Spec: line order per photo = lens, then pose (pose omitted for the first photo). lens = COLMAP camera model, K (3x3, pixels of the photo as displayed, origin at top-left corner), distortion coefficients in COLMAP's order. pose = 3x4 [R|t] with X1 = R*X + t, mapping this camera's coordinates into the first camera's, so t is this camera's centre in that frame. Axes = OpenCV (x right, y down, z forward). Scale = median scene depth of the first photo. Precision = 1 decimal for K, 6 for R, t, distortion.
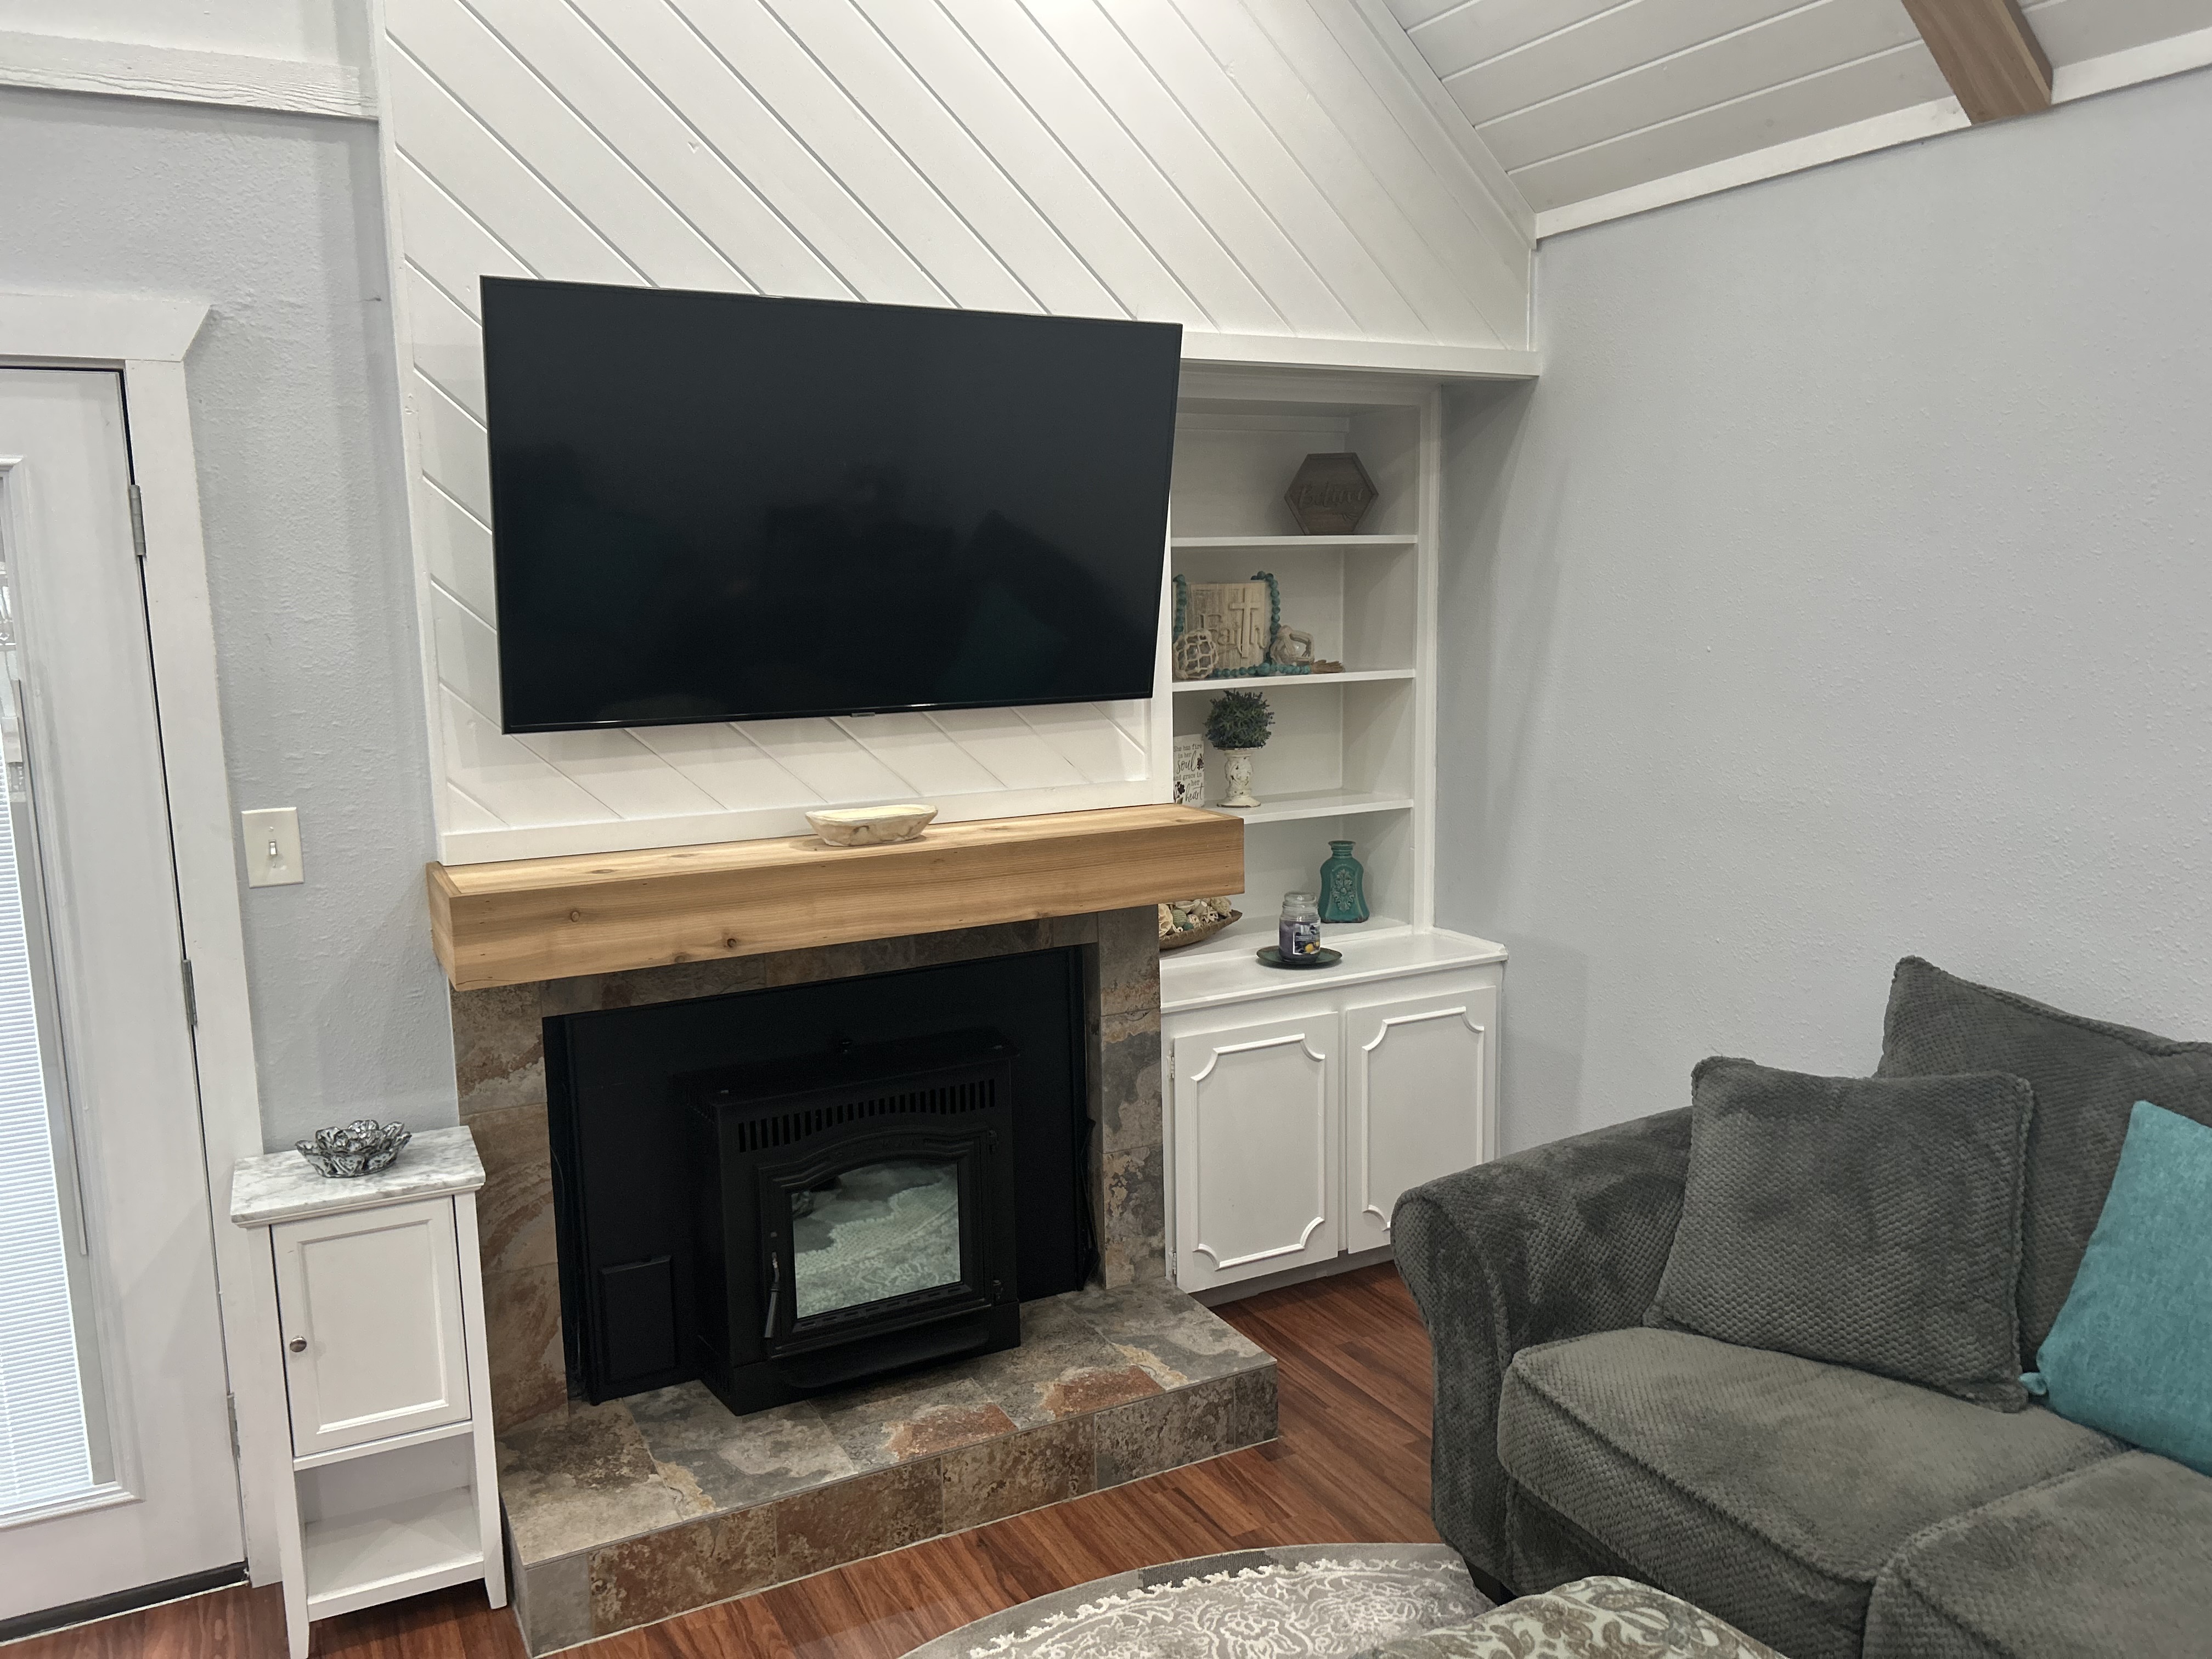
lens RADIAL K [[1683.6, 0, 1132.9], [0, 1683.6, 833.4], [0, 0, 1]] dist [0.010995, 0.001427]
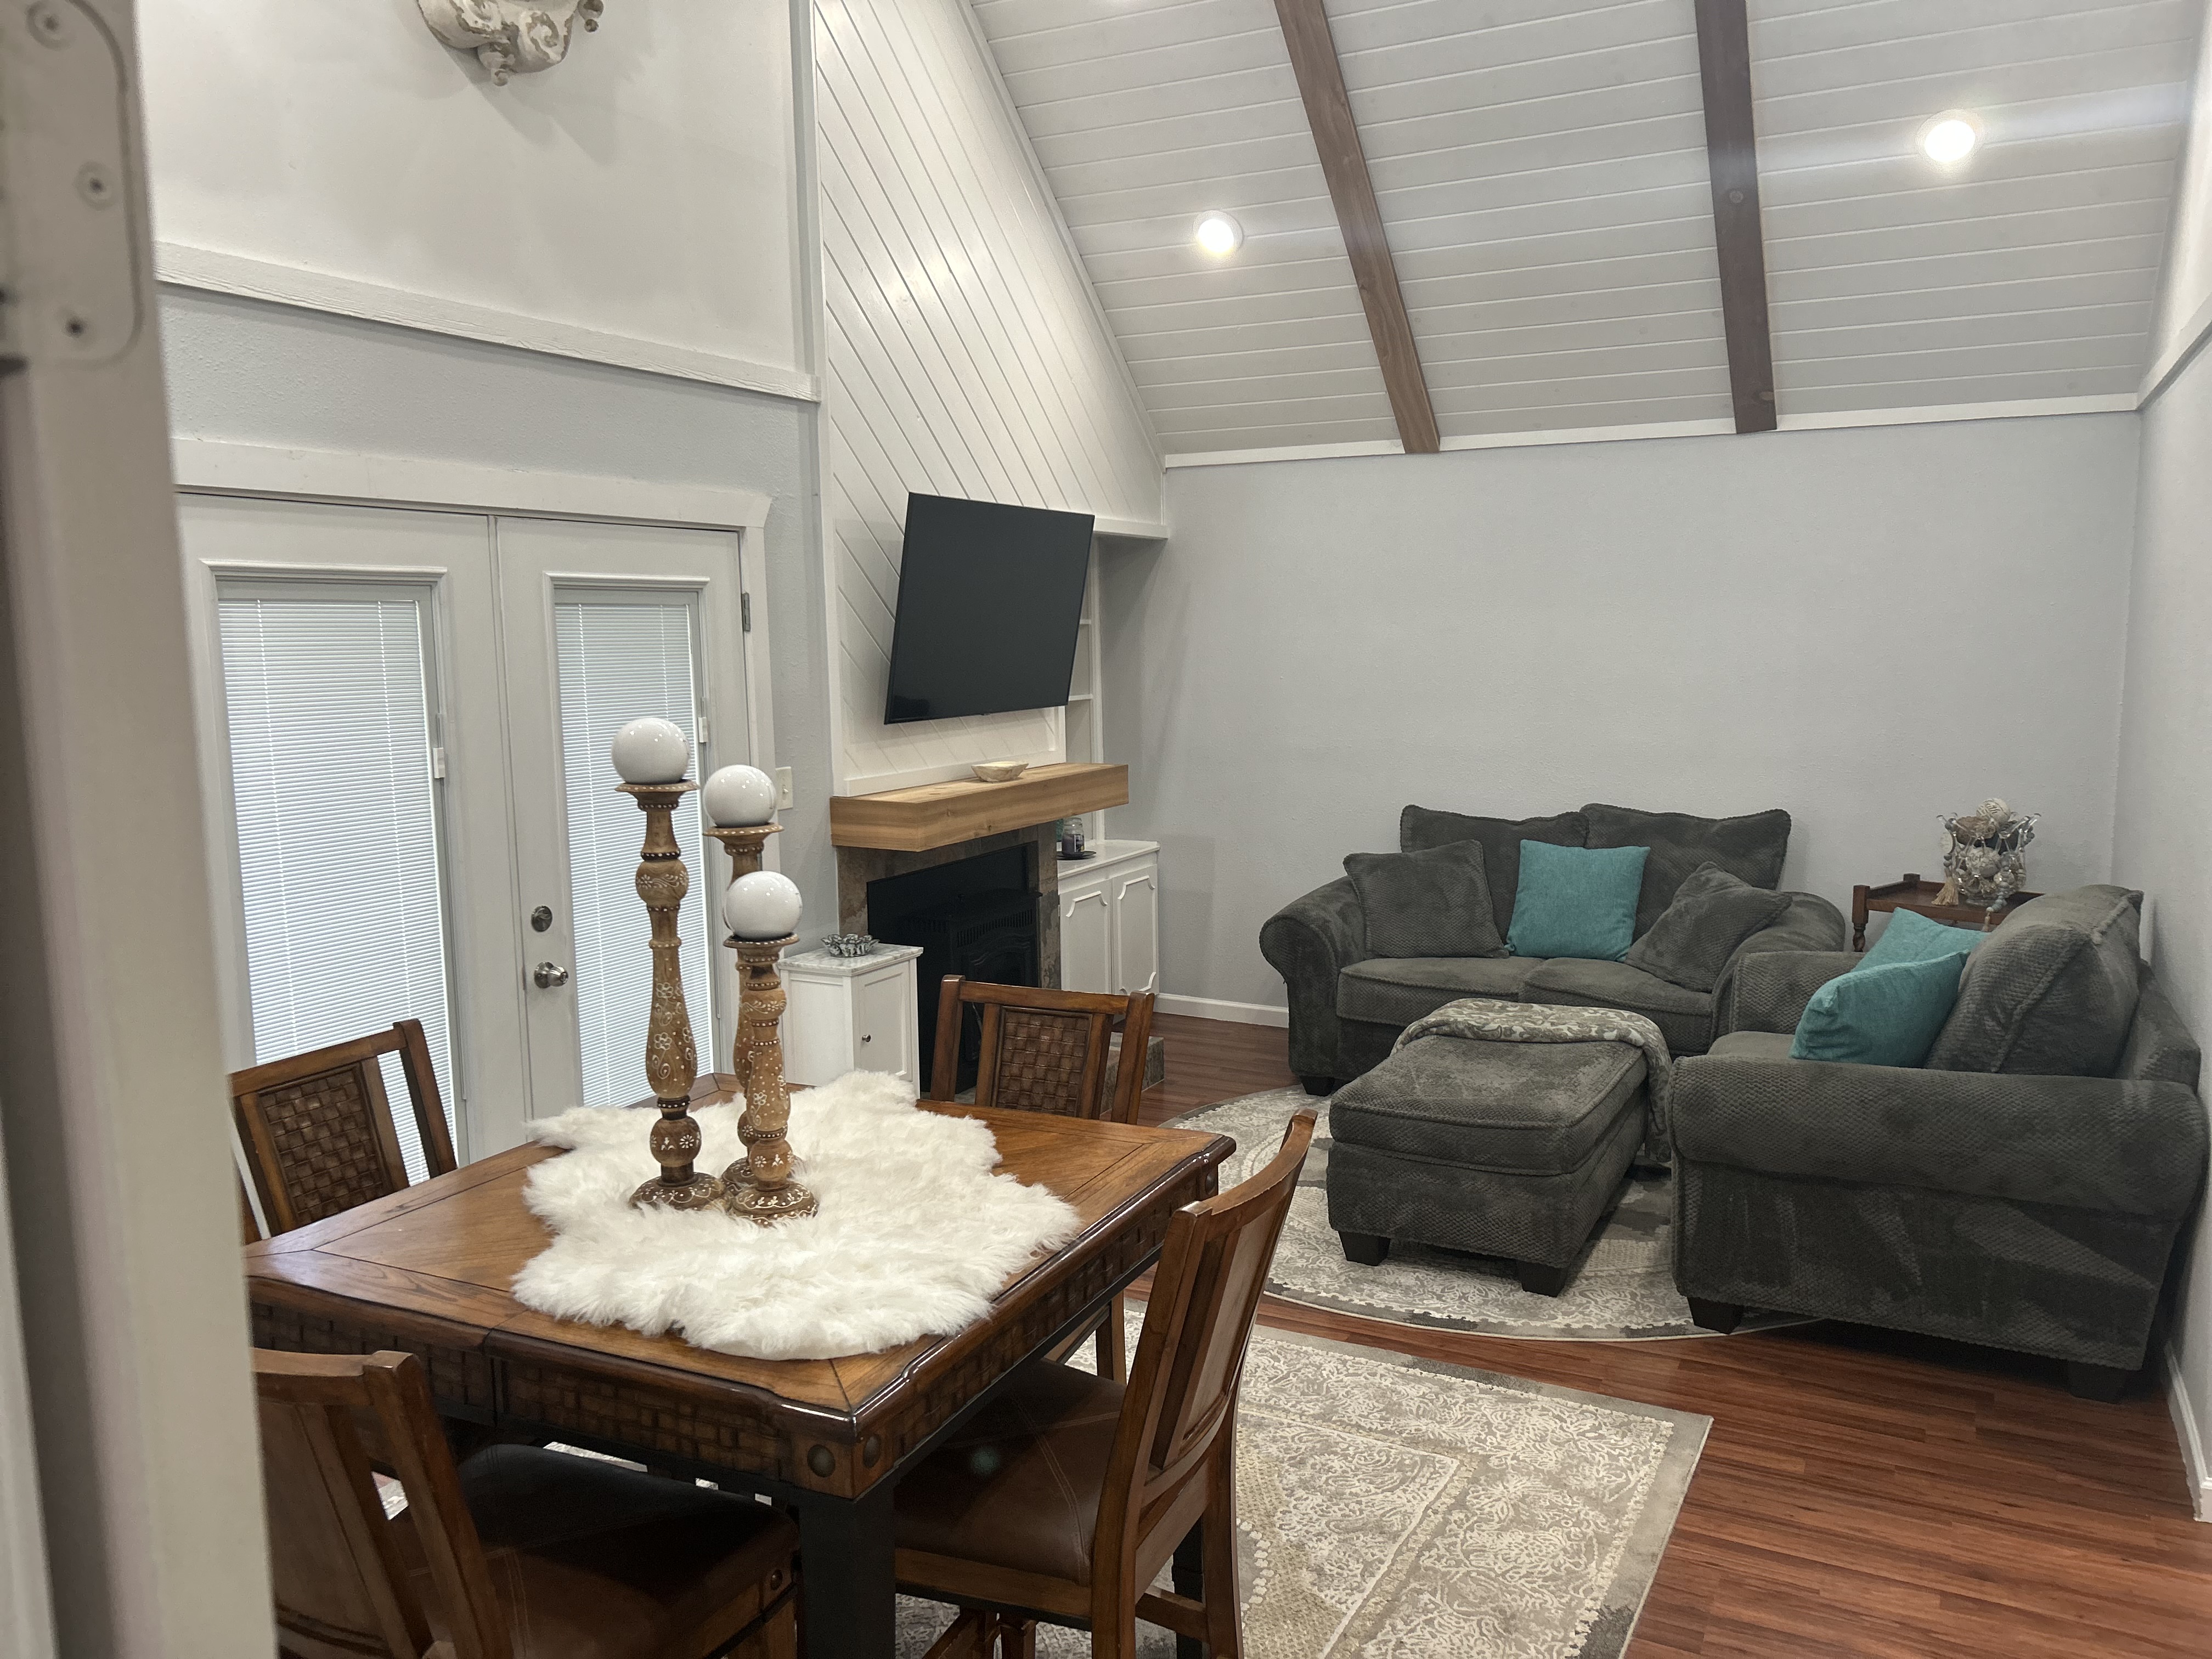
lens RADIAL K [[1695.6, 0, 1107.9], [0, 1695.6, 850.9], [0, 0, 1]] dist [0.063788, -0.068743]
pose [[0.818291, -0.070065, 0.570518, -1.185390], [0.089580, 0.995961, -0.006170, 0.110071], [-0.567781, 0.056156, 0.821262, -0.661343]]
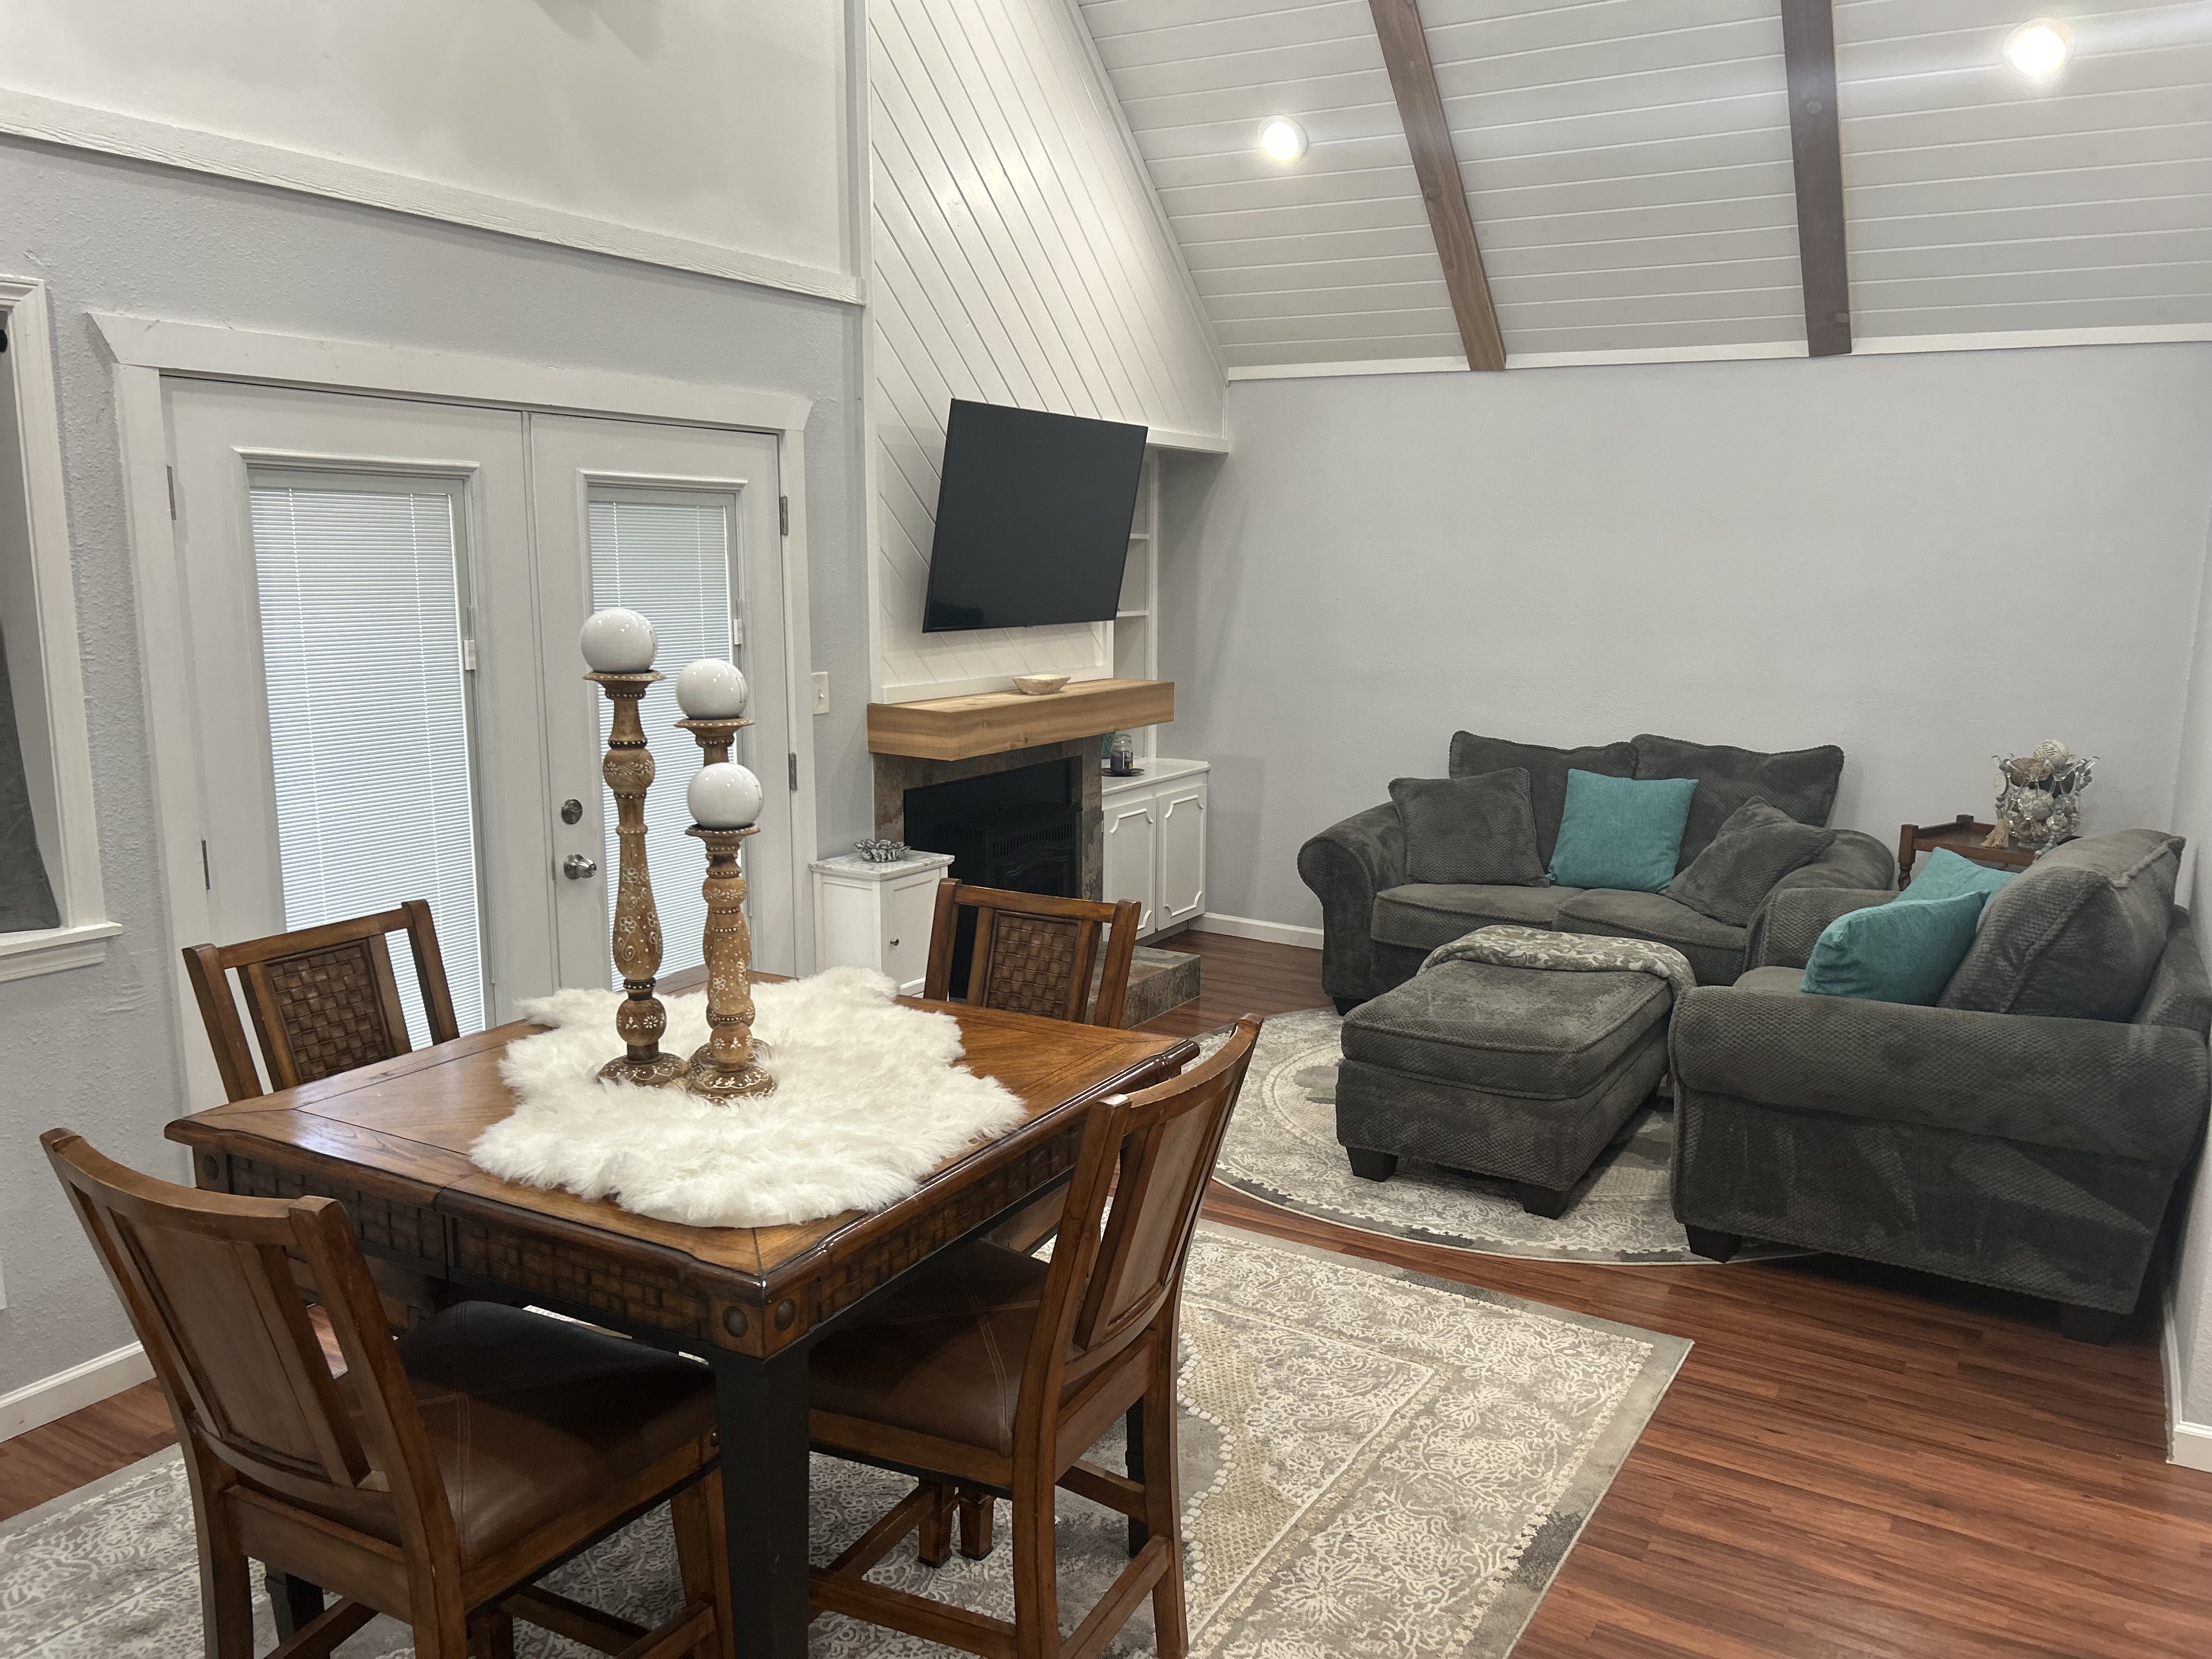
lens RADIAL K [[1695.1, 0, 1121.2], [0, 1695.1, 860.5], [0, 0, 1]] dist [0.072322, -0.090573]
pose [[0.847048, -0.070526, 0.526817, -1.136853], [0.057713, 0.997502, 0.040741, 0.124749], [-0.528374, -0.004106, 0.849002, -0.708633]]
